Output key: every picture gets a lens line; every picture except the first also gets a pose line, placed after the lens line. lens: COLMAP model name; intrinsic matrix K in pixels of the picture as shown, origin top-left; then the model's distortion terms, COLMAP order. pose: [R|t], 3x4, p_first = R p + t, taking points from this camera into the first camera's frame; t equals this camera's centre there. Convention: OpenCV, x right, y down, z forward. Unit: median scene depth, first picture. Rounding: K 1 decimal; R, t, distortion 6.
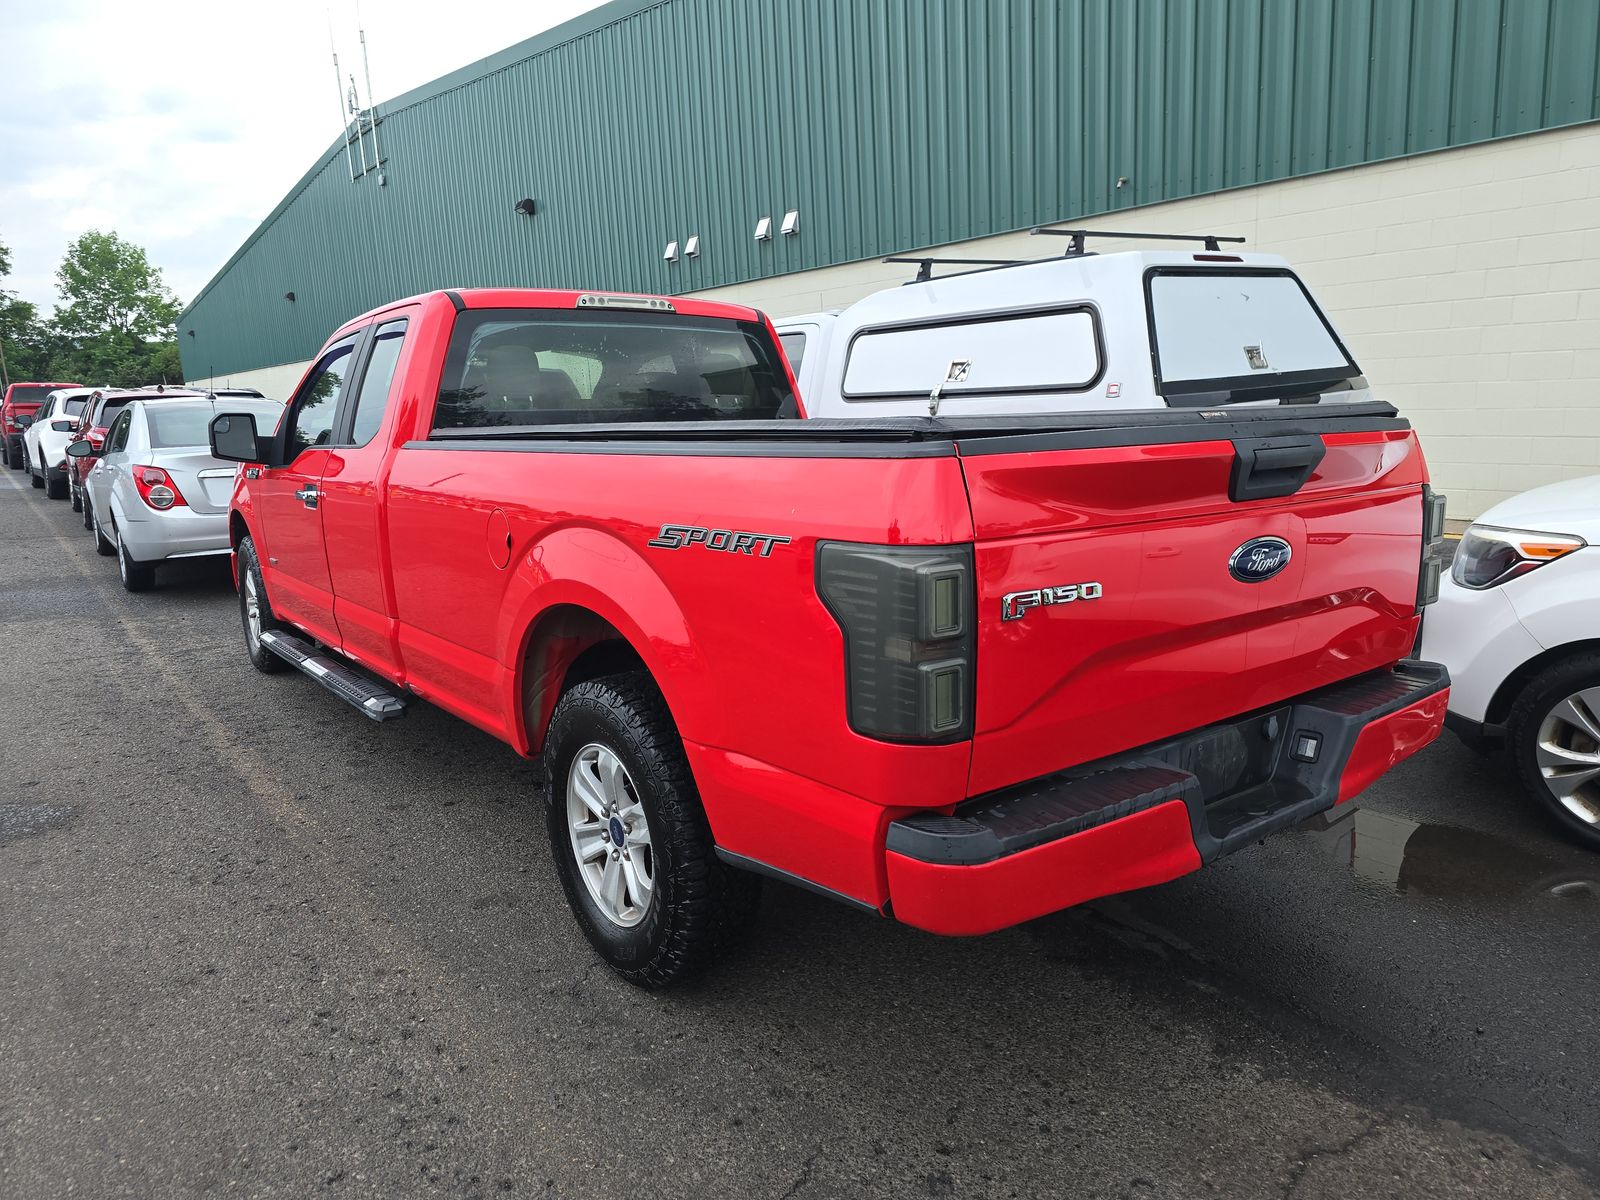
lens RADIAL K [[1125.8, 0, 800.0], [0, 1125.8, 600.0], [0, 0, 1]] dist [0.045673, -0.042667]
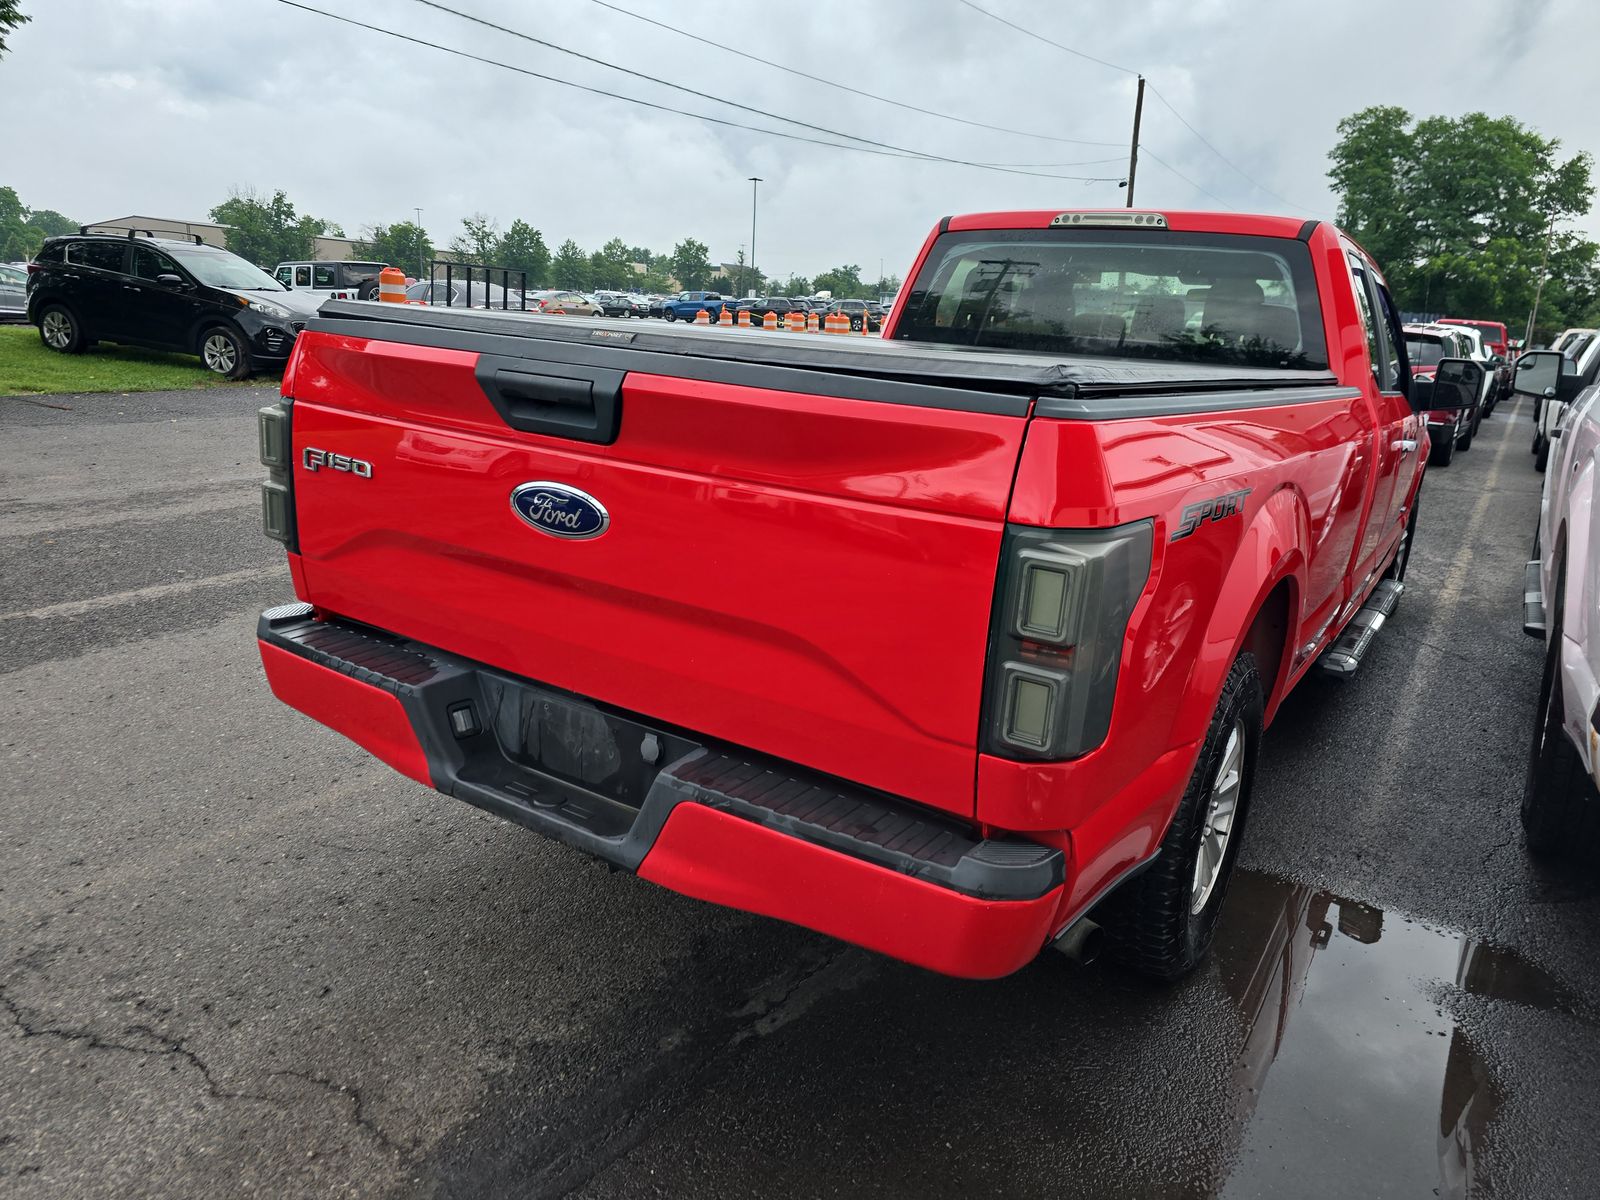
lens RADIAL K [[1107.6, 0, 803.2], [0, 1107.6, 600.0], [0, 0, 1]] dist [0.044437, -0.039867]
pose [[0.311412, 0.280632, -0.907892, 0.558968], [-0.234173, 0.948599, 0.212892, -0.086484], [0.920970, 0.146307, 0.361121, 0.403562]]
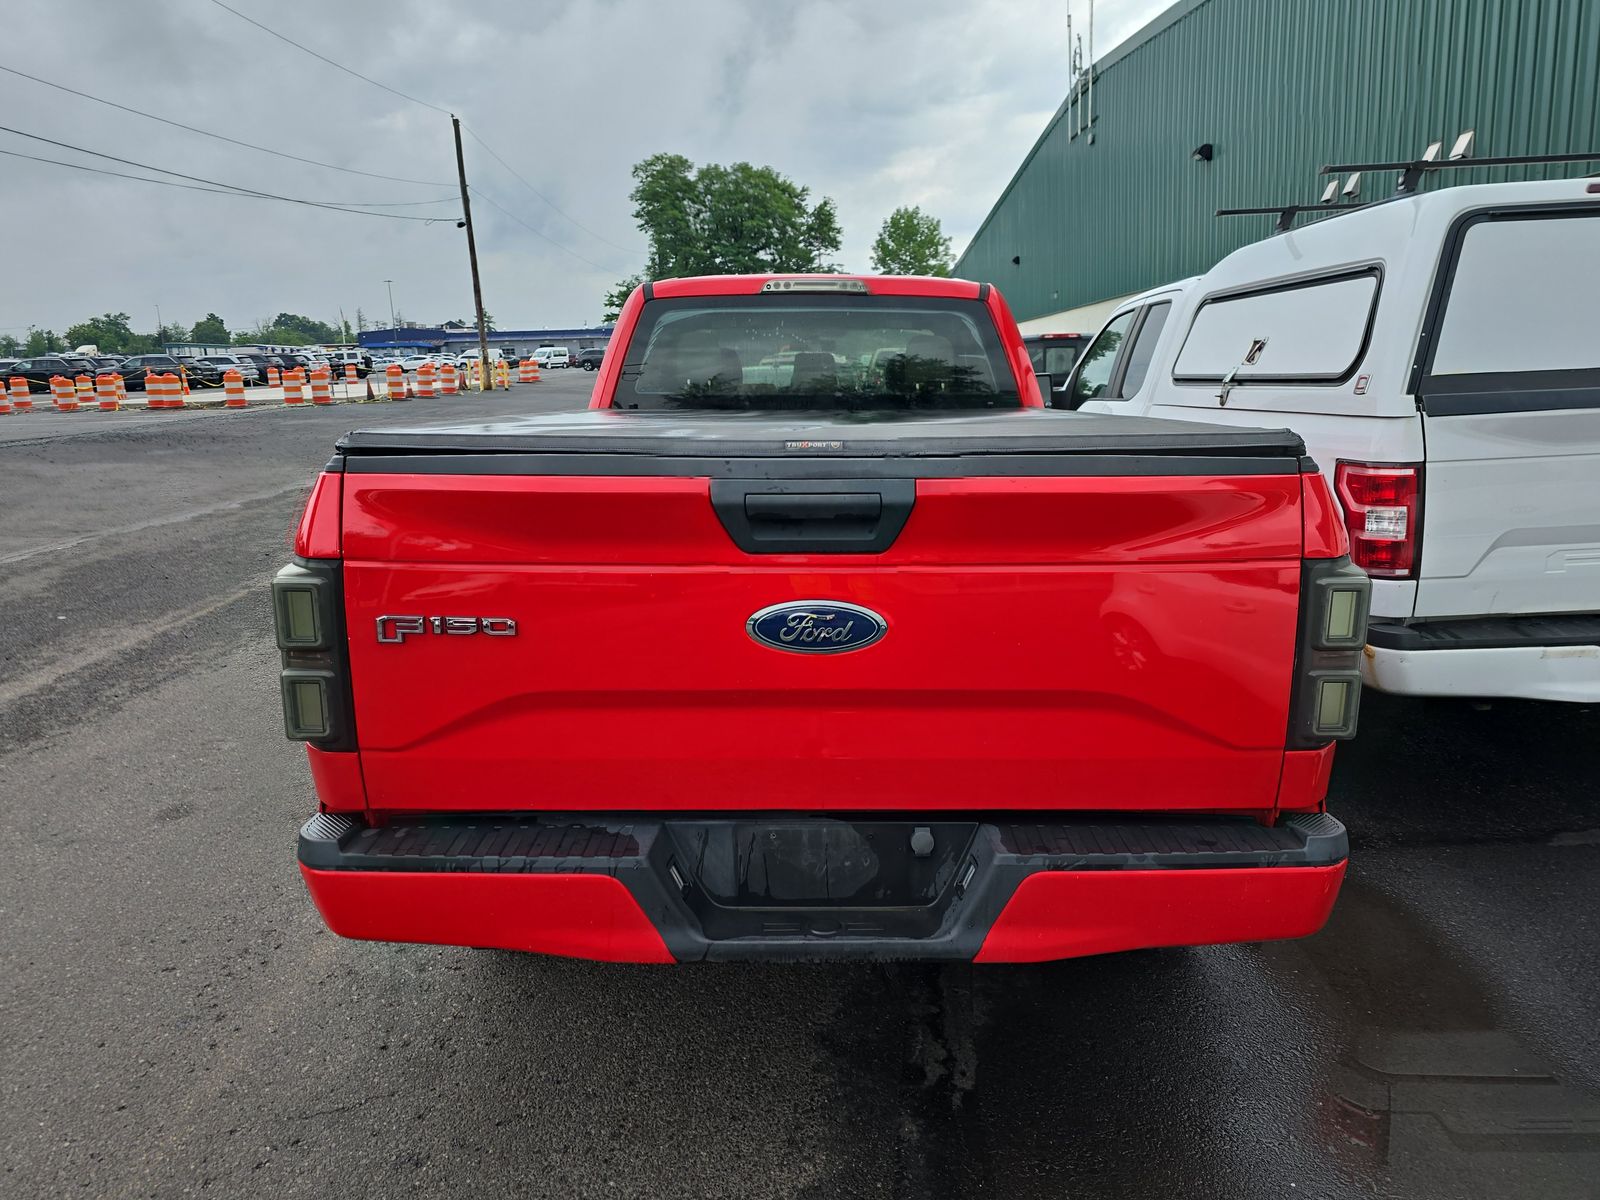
lens RADIAL K [[1120.2, 0, 804.2], [0, 1120.2, 621.1], [0, 0, 1]] dist [0.084319, -0.091081]
pose [[0.784249, 0.153548, -0.601146, 0.400231], [-0.119354, 0.988133, 0.096687, -0.052873], [0.608859, -0.004077, 0.793268, 0.162629]]
